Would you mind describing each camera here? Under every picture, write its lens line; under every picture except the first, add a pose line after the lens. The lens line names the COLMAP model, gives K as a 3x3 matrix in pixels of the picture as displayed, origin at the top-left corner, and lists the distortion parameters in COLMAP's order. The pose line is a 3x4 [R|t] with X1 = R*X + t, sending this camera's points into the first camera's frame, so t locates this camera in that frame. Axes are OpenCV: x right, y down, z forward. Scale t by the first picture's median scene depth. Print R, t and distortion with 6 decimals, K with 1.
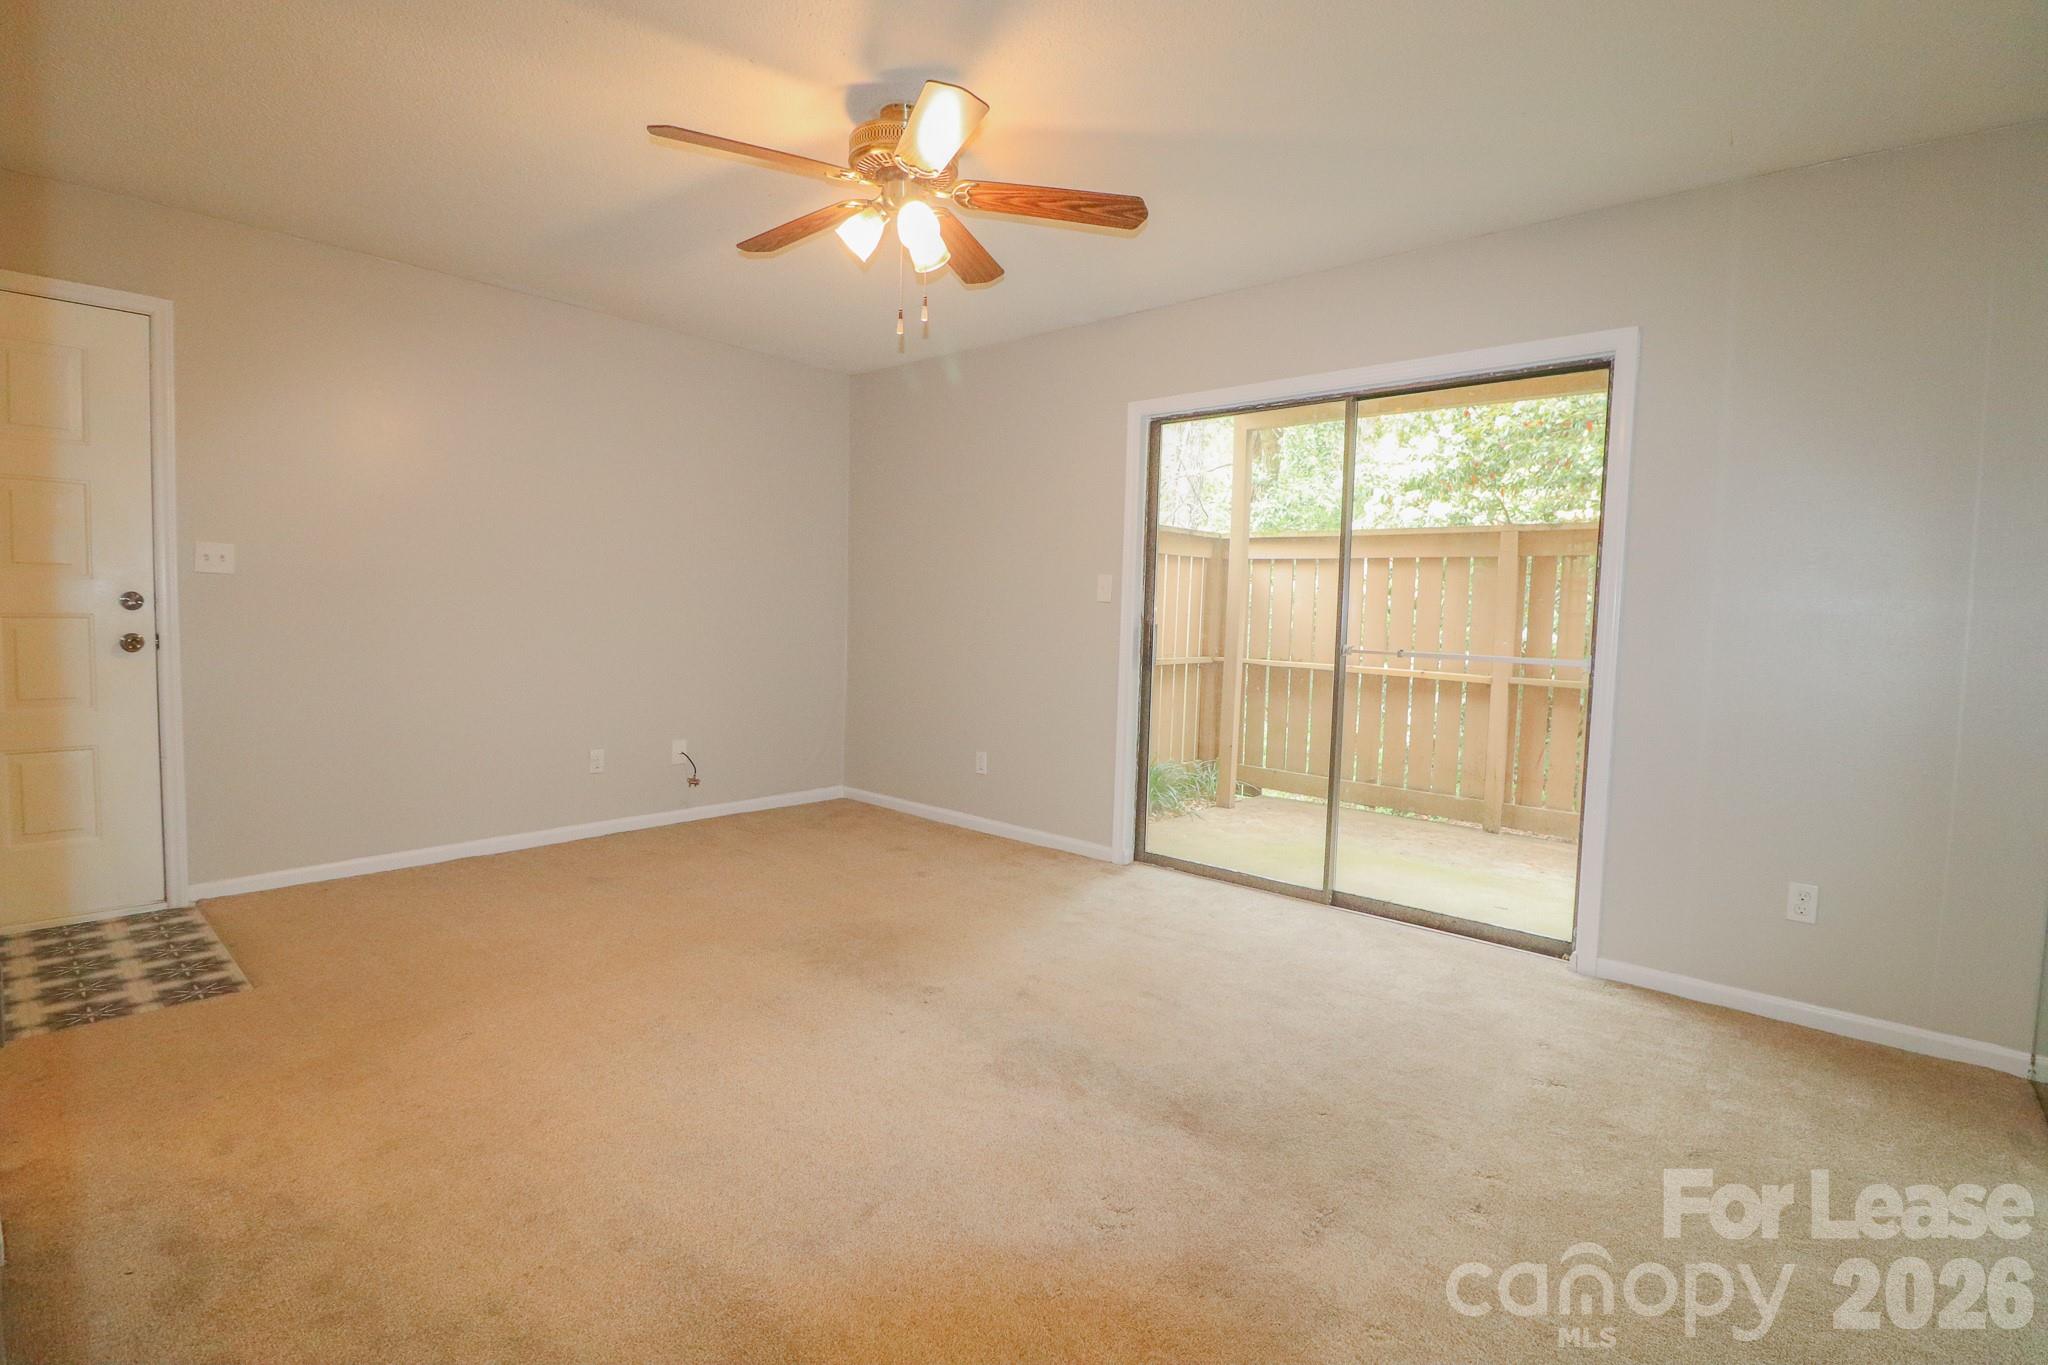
lens RADIAL K [[960.7, 0, 1048.4], [0, 960.7, 671.7], [0, 0, 1]] dist [-0.003536, -0.013864]
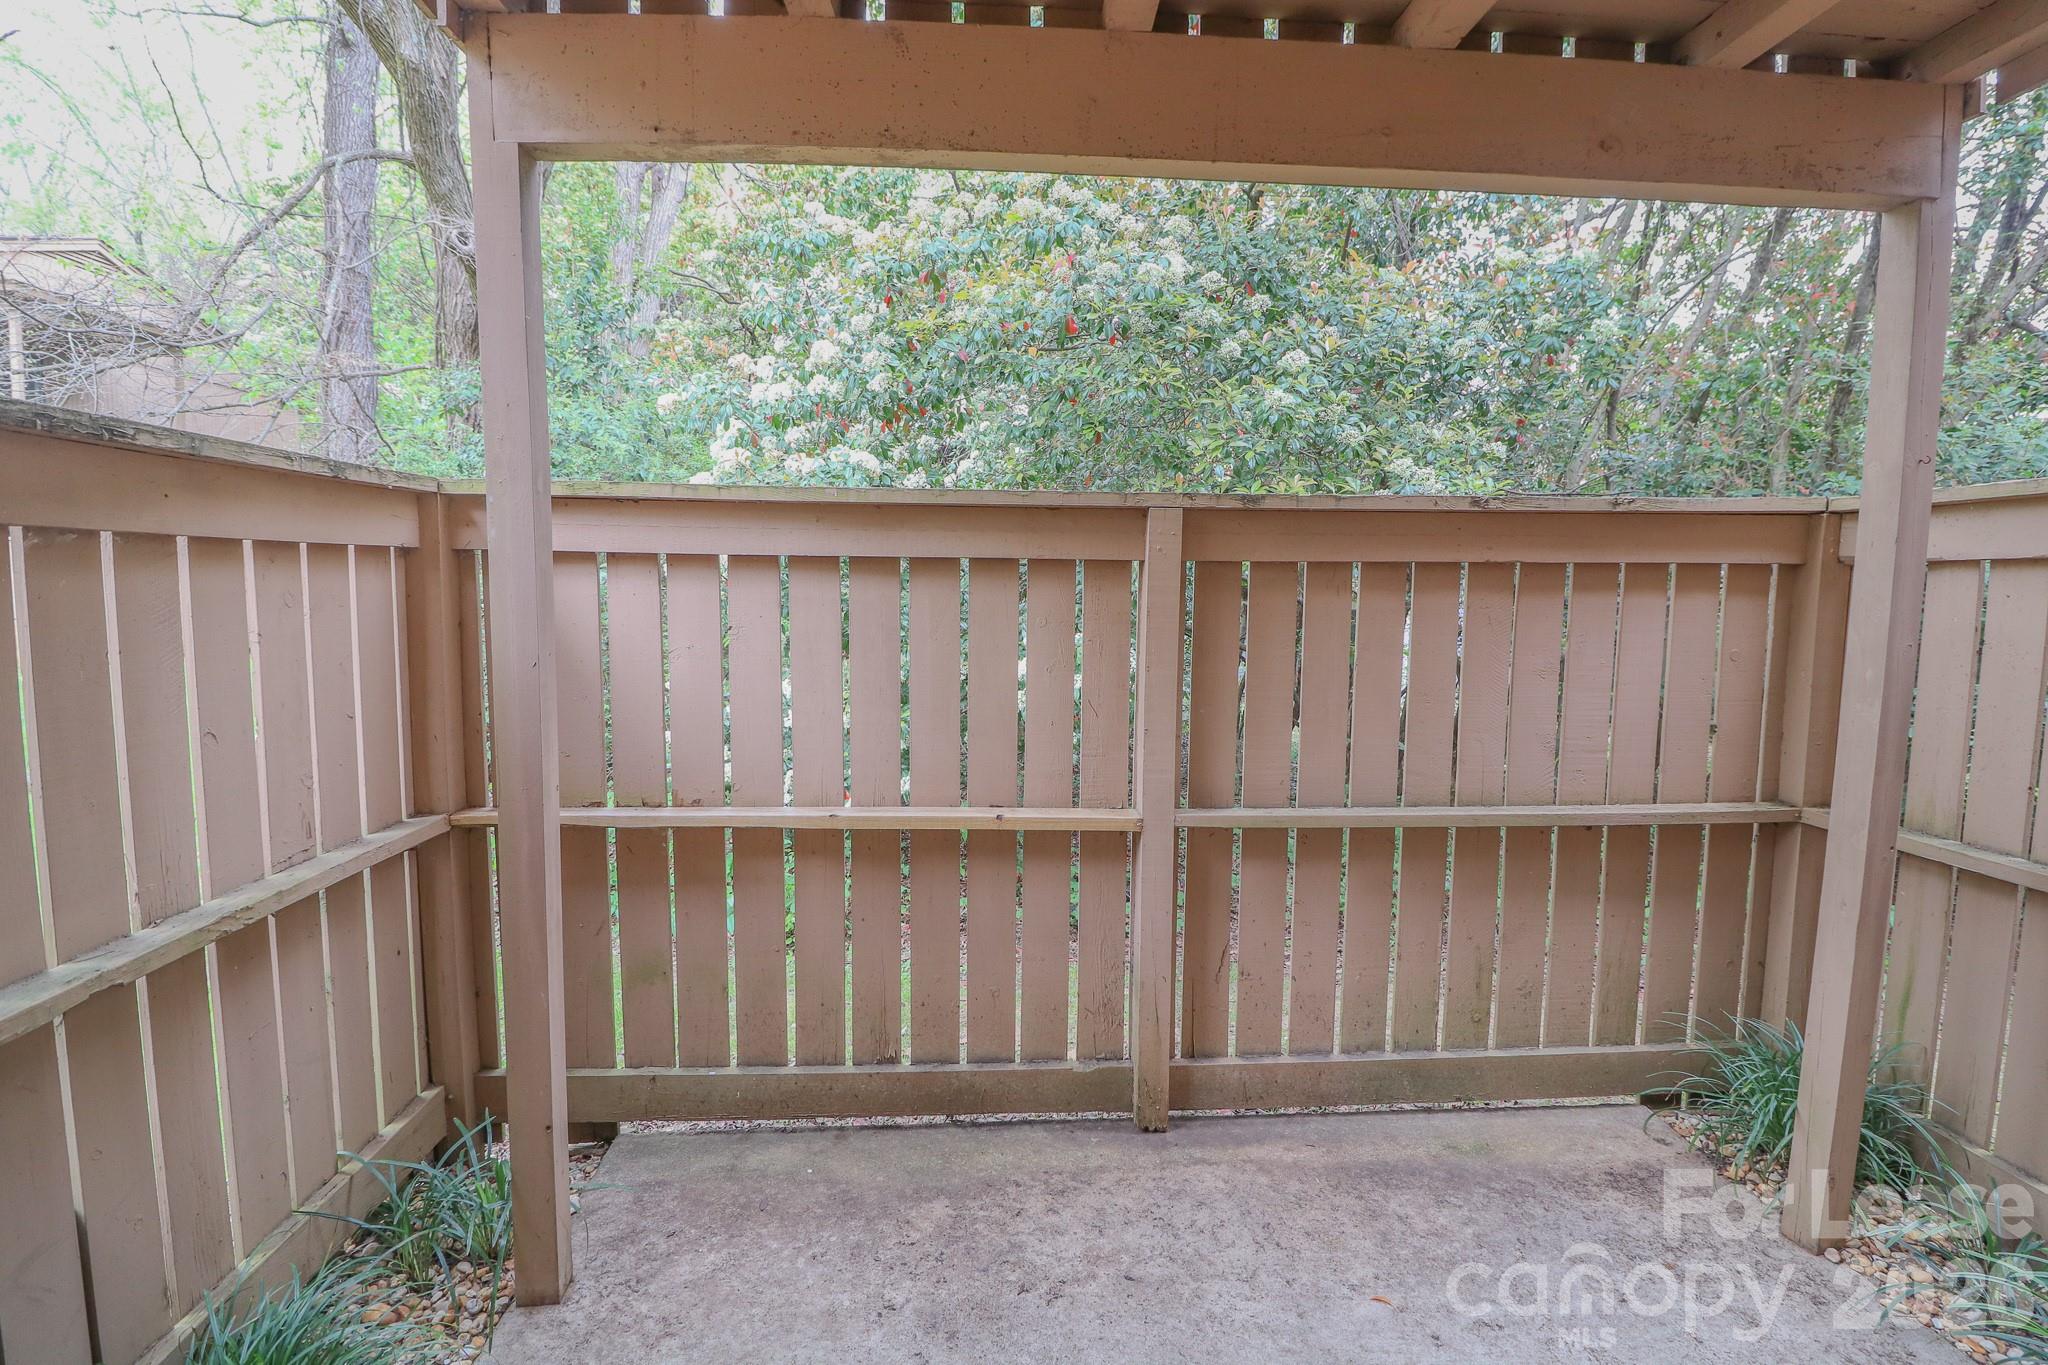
lens RADIAL K [[947.6, 0, 1024.0], [0, 947.6, 682.5], [0, 0, 1]] dist [-0.002281, -0.000393]
pose [[0.735721, -0.086038, 0.671797, 0.104386], [0.051367, 0.996130, 0.071321, -0.090337], [-0.675334, -0.017964, 0.737293, 0.649666]]
